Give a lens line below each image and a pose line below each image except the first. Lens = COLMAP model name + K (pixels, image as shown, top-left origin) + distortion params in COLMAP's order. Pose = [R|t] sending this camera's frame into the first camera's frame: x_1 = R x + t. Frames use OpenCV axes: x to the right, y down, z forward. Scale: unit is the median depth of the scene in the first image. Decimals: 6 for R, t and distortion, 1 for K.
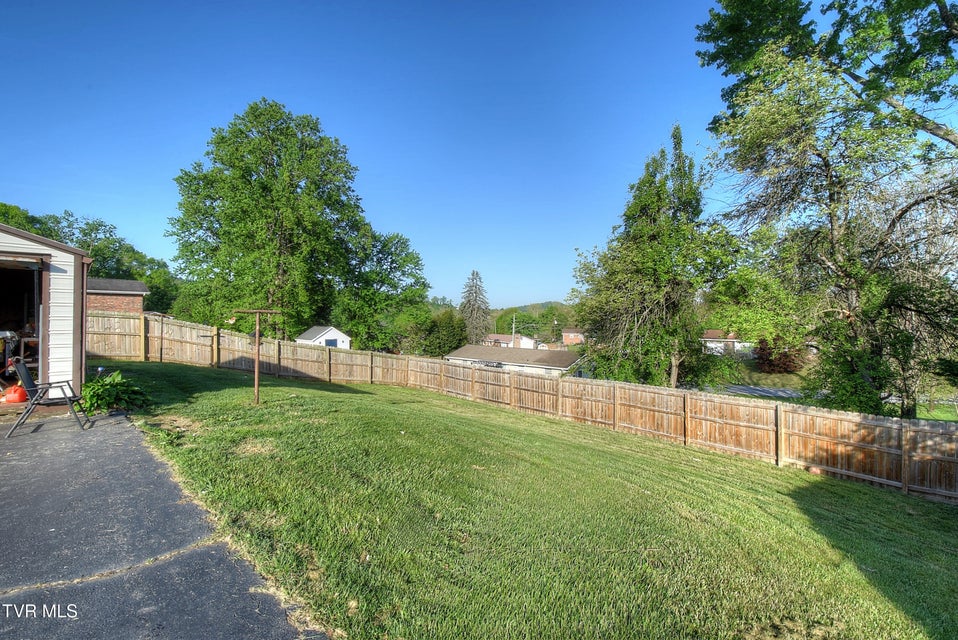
lens RADIAL K [[435.3, 0, 469.4], [0, 435.3, 315.7], [0, 0, 1]] dist [0.017963, -0.029018]
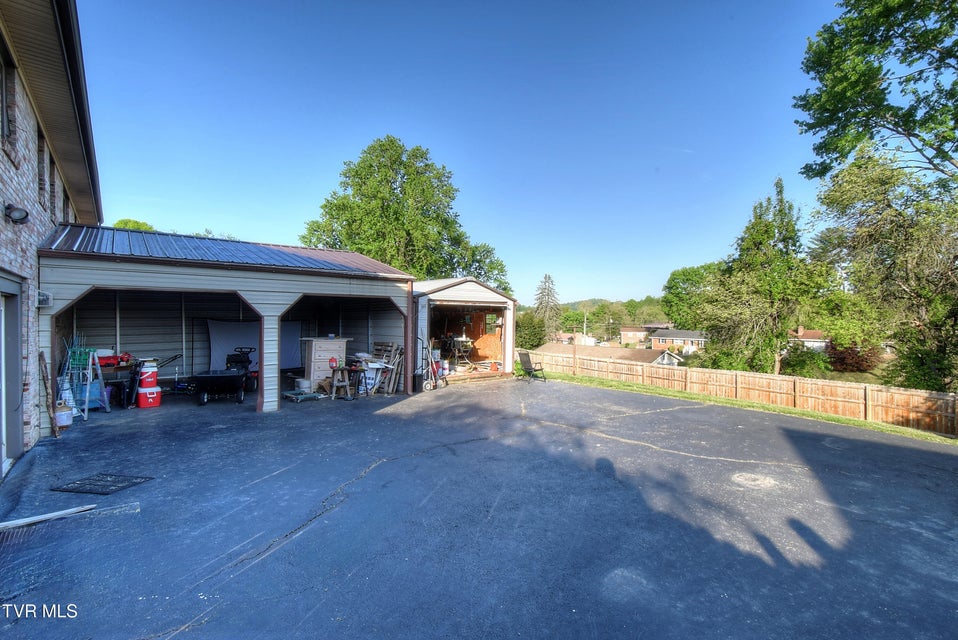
lens RADIAL K [[426.3, 0, 475.8], [0, 426.3, 317.1], [0, 0, 1]] dist [0.002135, -0.009853]
pose [[0.995316, -0.002203, -0.096647, -0.358315], [0.002942, 0.999967, 0.007506, -0.032474], [0.096627, -0.007755, 0.995290, -0.422618]]
